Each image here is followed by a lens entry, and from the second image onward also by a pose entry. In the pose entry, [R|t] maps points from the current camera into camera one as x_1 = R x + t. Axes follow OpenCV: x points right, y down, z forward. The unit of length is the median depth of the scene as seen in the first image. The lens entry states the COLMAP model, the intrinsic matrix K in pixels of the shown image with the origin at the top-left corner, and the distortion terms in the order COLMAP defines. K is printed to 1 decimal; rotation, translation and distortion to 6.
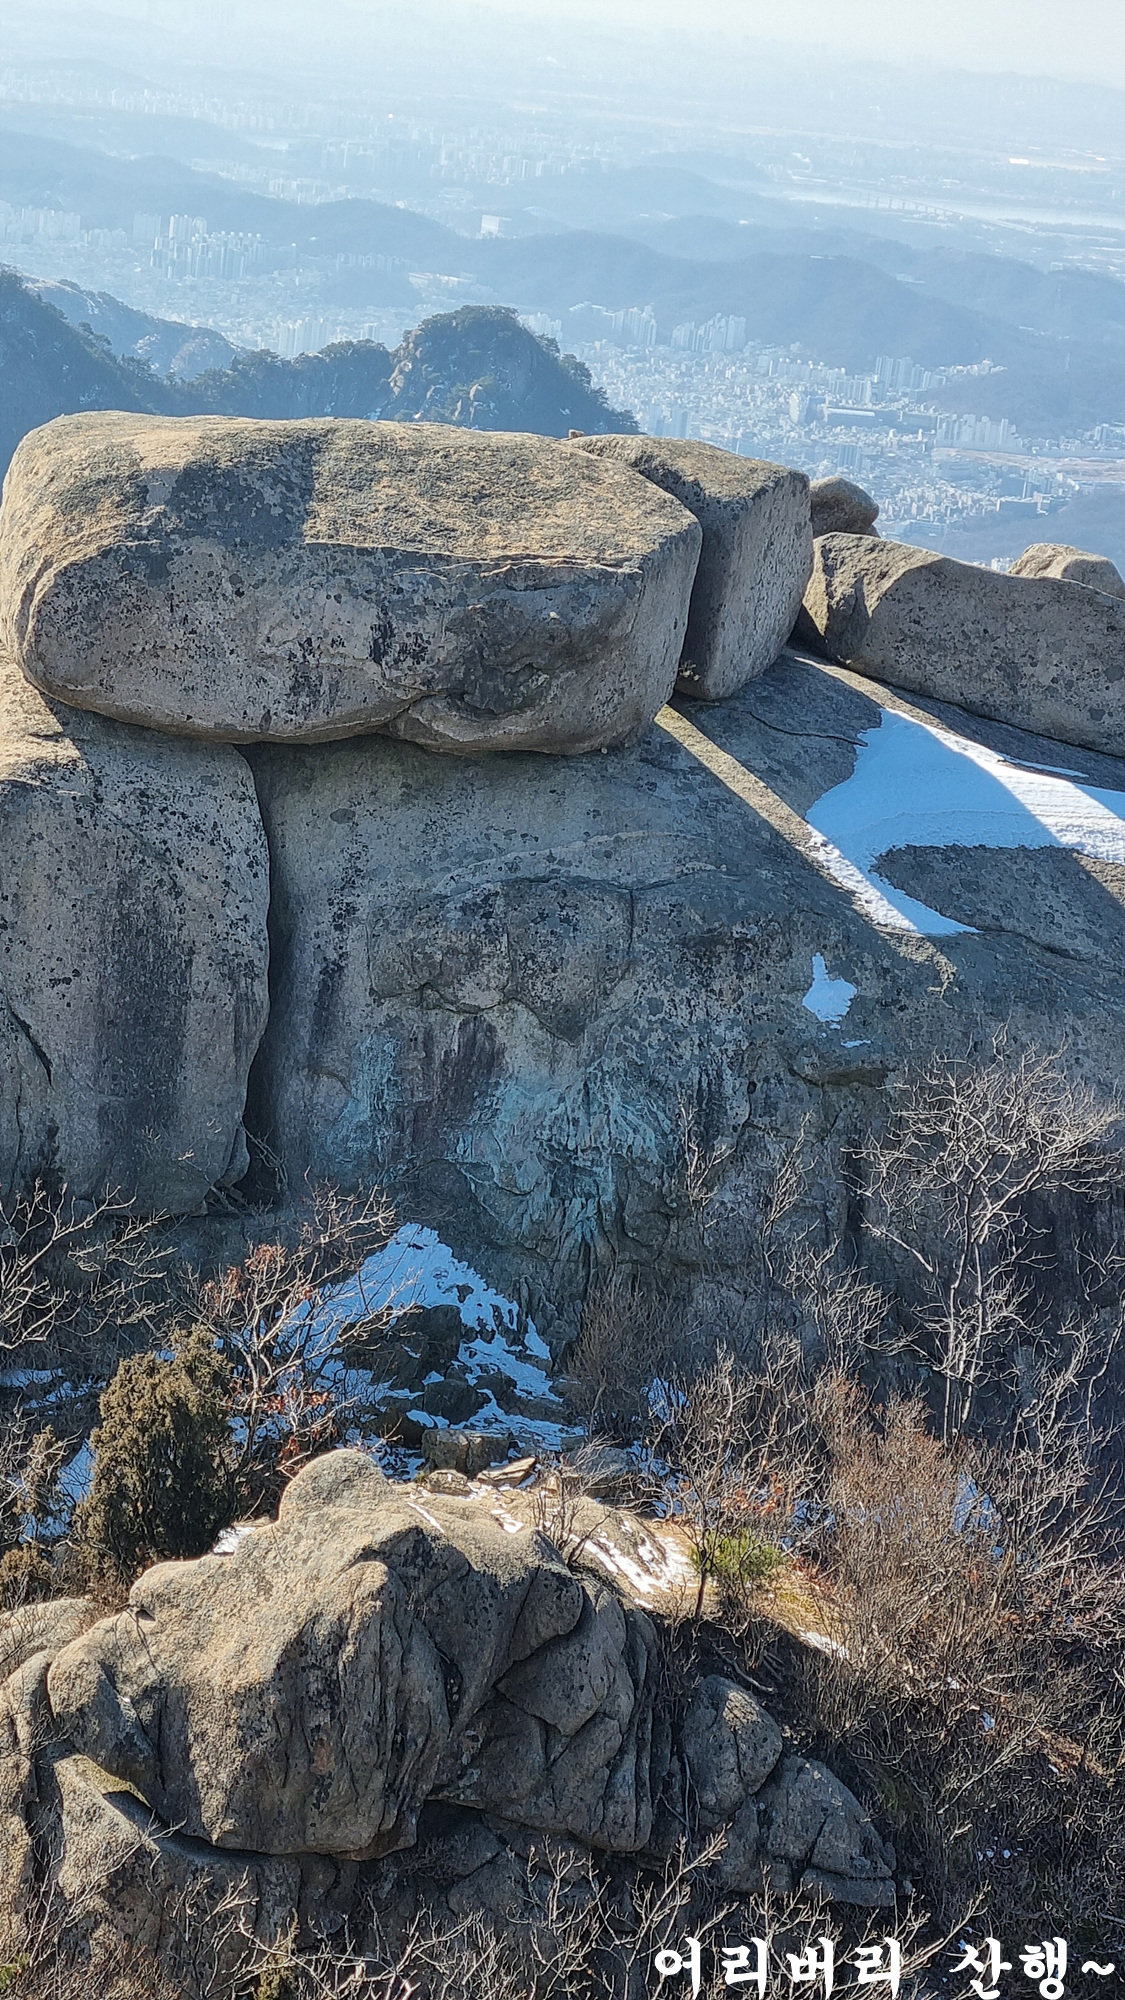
lens RADIAL K [[4486.7, 0, 488.4], [0, 4486.7, 1003.1], [0, 0, 1]] dist [0.039727, 0.820499]
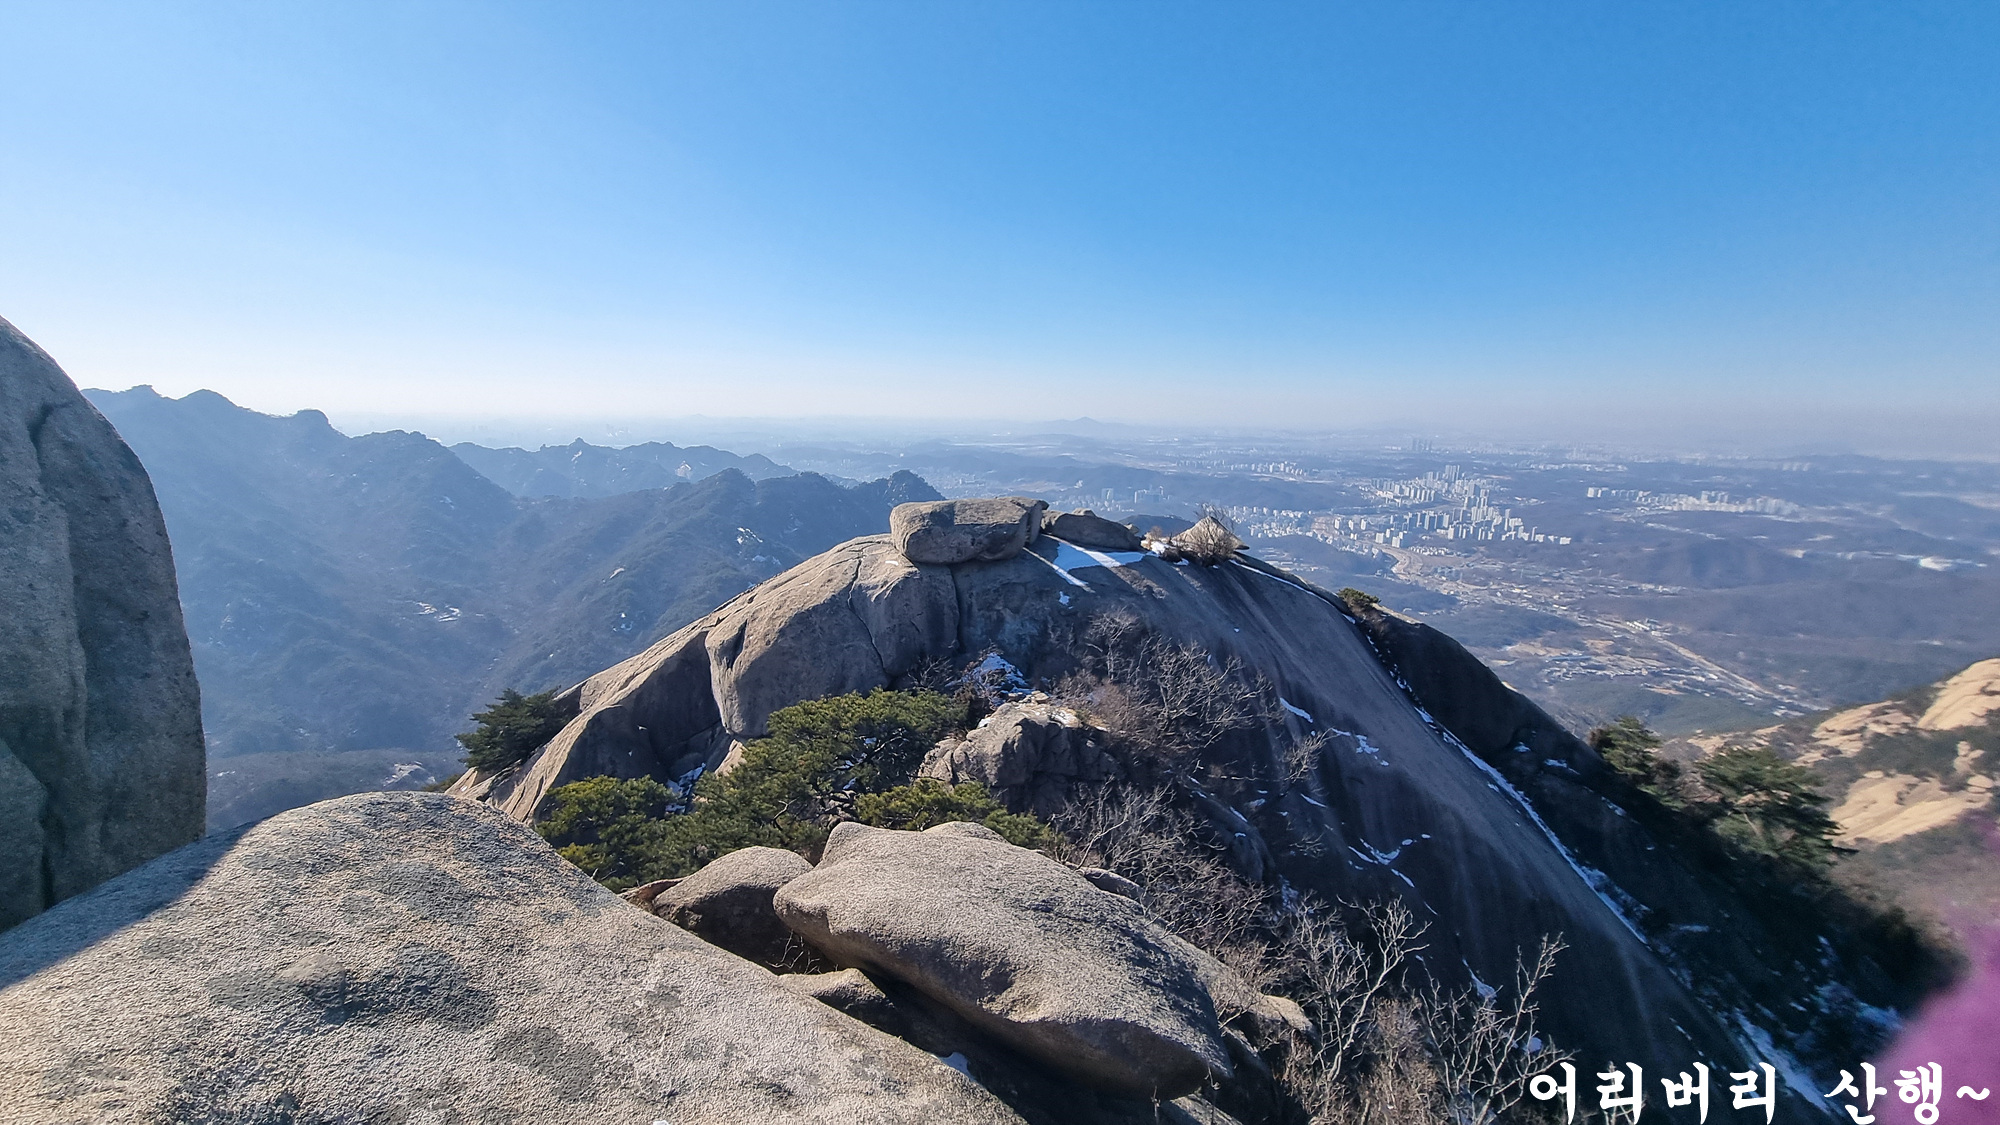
lens RADIAL K [[814.2, 0, 994.7], [0, 814.2, 558.5], [0, 0, 1]] dist [-0.000125, 0.000241]
pose [[0.988696, -0.112909, 0.098655, -0.093982], [0.116712, 0.992596, -0.033652, -0.026765], [-0.094125, 0.044786, 0.994552, 0.066219]]
